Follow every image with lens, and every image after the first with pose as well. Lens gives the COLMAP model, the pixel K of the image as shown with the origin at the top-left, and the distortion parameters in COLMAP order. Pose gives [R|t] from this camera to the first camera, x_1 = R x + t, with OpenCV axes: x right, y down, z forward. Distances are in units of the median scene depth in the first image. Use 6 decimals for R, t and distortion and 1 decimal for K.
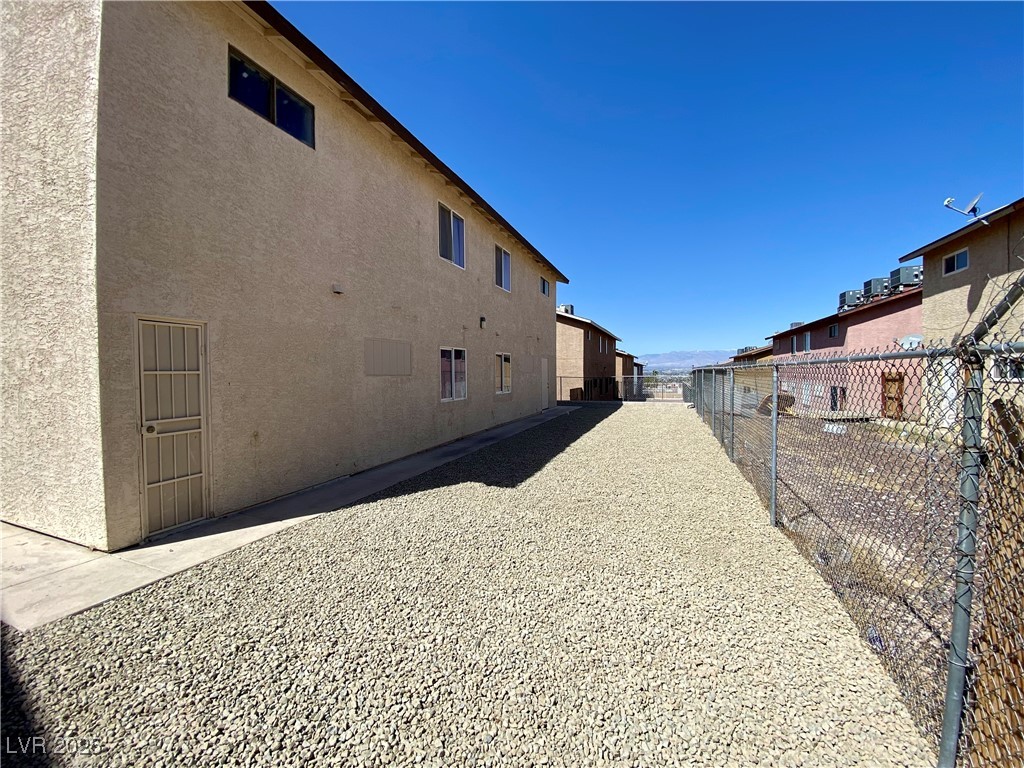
lens RADIAL K [[409.6, 0, 510.8], [0, 409.6, 385.0], [0, 0, 1]] dist [0.007664, -0.016440]
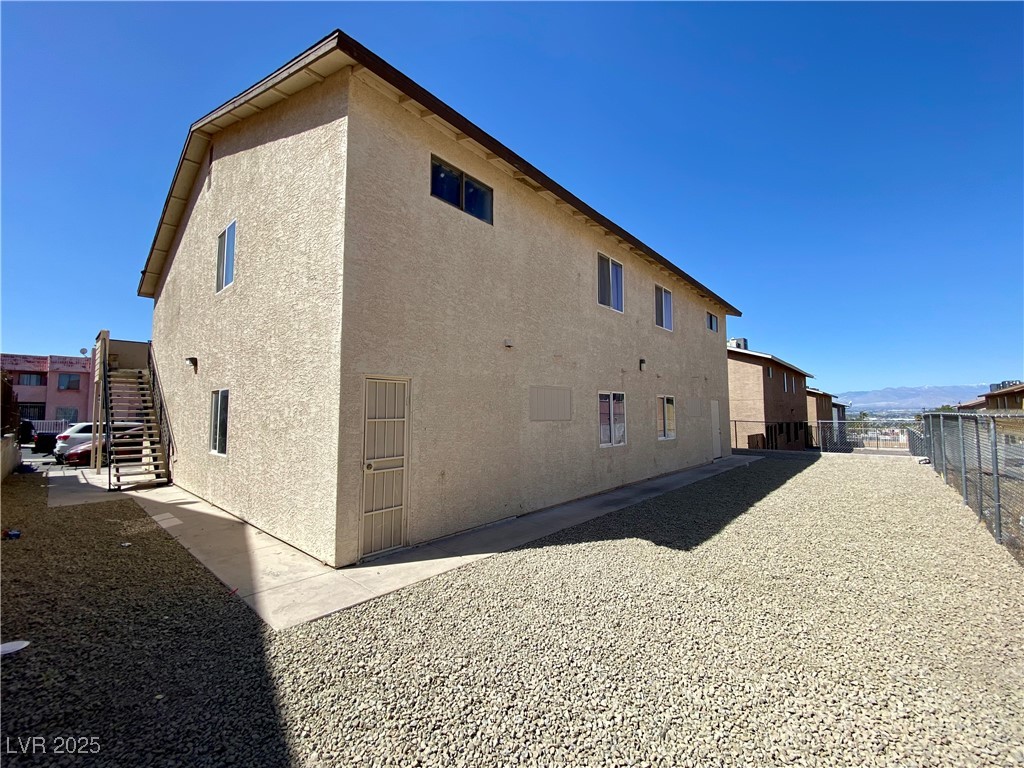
lens RADIAL K [[409.6, 0, 510.8], [0, 409.6, 385.0], [0, 0, 1]] dist [0.007664, -0.016440]
pose [[0.932058, -0.018860, -0.361818, -0.035809], [-0.017065, 0.995251, -0.095839, -0.026524], [0.361907, 0.095502, 0.927309, -0.012423]]
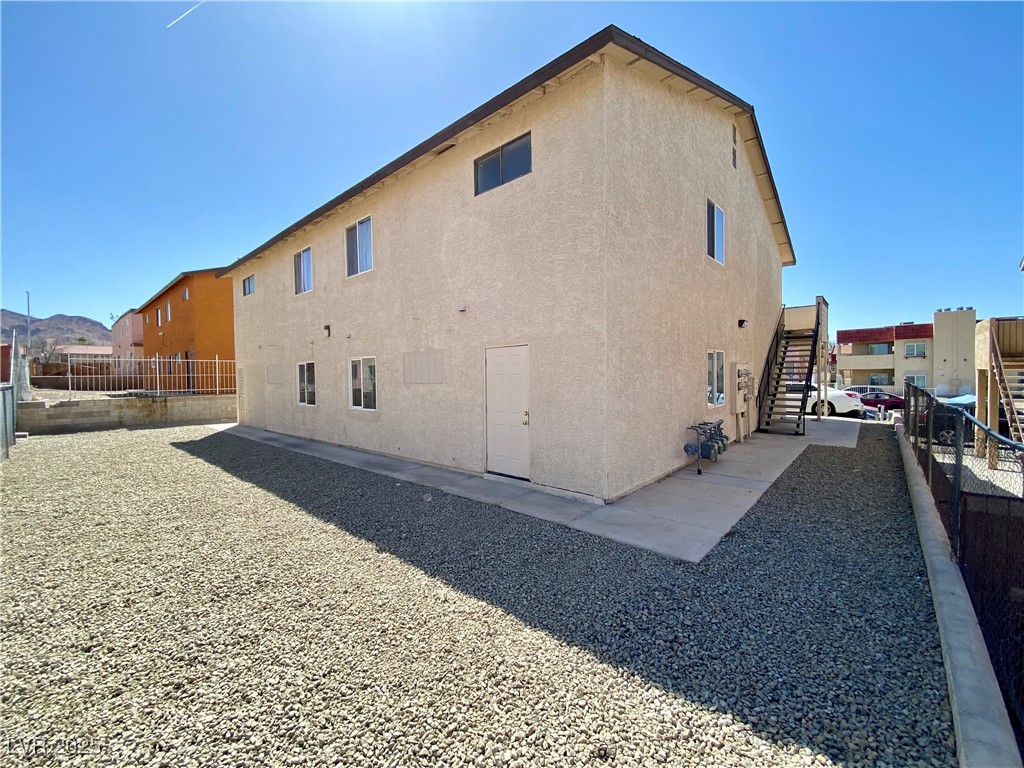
lens RADIAL K [[414.4, 0, 512.0], [0, 414.4, 384.0], [0, 0, 1]] dist [0.019360, -0.022880]
pose [[-0.366830, 0.003425, -0.930282, 0.776275], [-0.029099, 0.999462, 0.015154, -0.081925], [0.929833, 0.032630, -0.366533, 2.047036]]
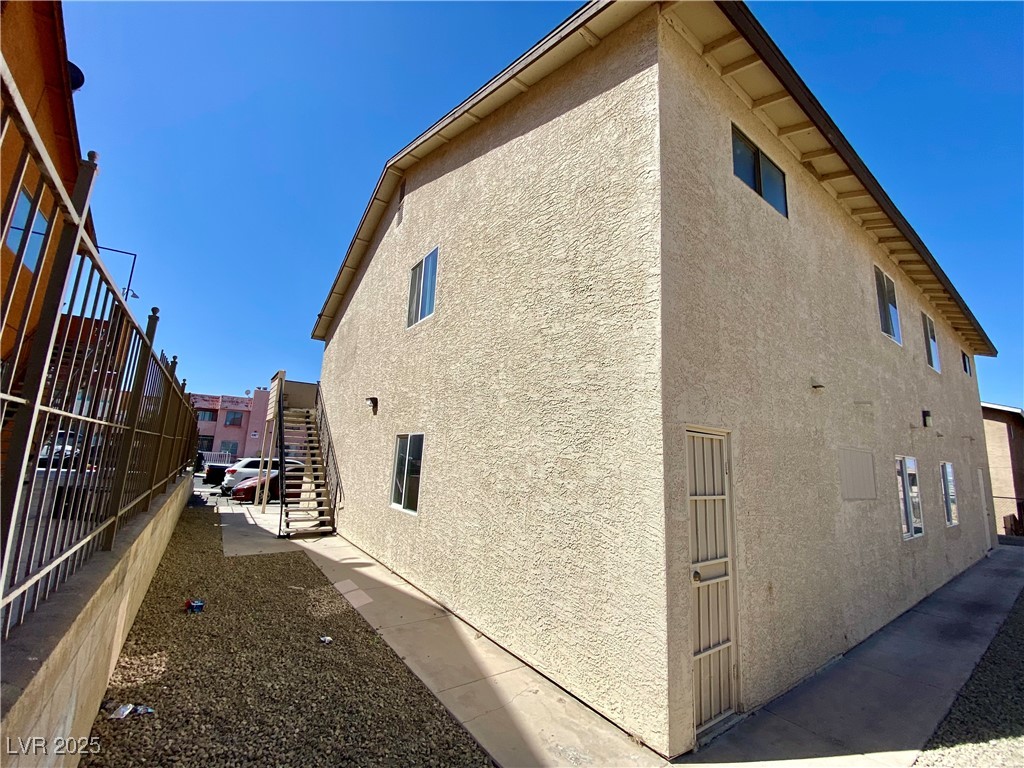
lens RADIAL K [[414.4, 0, 512.0], [0, 414.4, 384.0], [0, 0, 1]] dist [0.019360, -0.022880]
pose [[0.822002, -0.053779, -0.566939, -0.723392], [-0.074412, 0.976853, -0.200553, -0.058902], [0.564602, 0.207042, 0.798973, 0.122631]]
